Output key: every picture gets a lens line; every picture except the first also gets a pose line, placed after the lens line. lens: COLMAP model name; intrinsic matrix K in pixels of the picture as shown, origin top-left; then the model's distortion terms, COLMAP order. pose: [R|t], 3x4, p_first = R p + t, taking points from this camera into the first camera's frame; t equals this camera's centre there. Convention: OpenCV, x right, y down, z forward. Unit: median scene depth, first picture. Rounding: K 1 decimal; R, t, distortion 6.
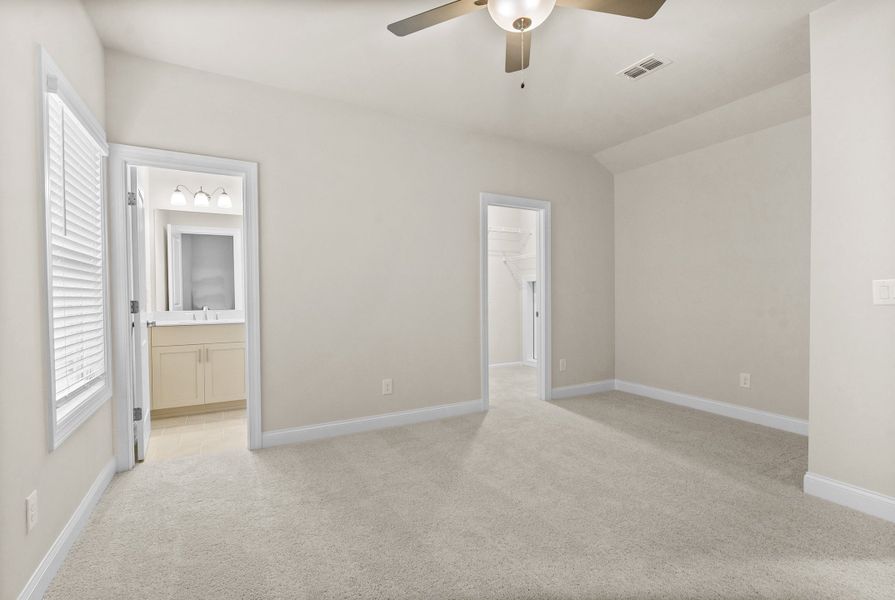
lens RADIAL K [[409.0, 0, 447.1], [0, 409.0, 298.4], [0, 0, 1]] dist [-0.001230, -0.000043]
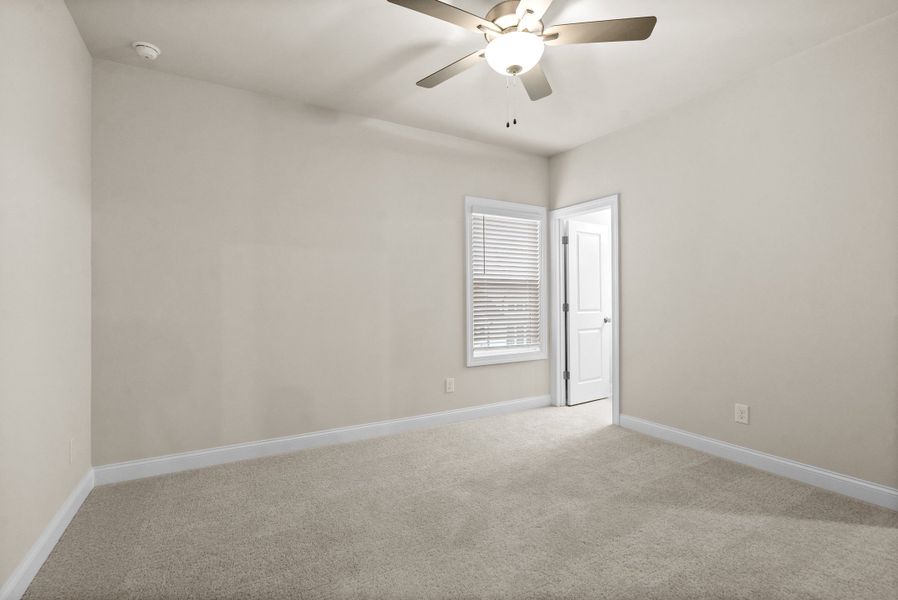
lens RADIAL K [[415.6, 0, 449.0], [0, 415.6, 300.0], [0, 0, 1]] dist [-0.000682, -0.000055]
pose [[0.011786, 0.005043, -0.999918, 0.796801], [0.000166, 0.999987, 0.005045, -0.018618], [0.999931, -0.000226, 0.011785, 0.474549]]
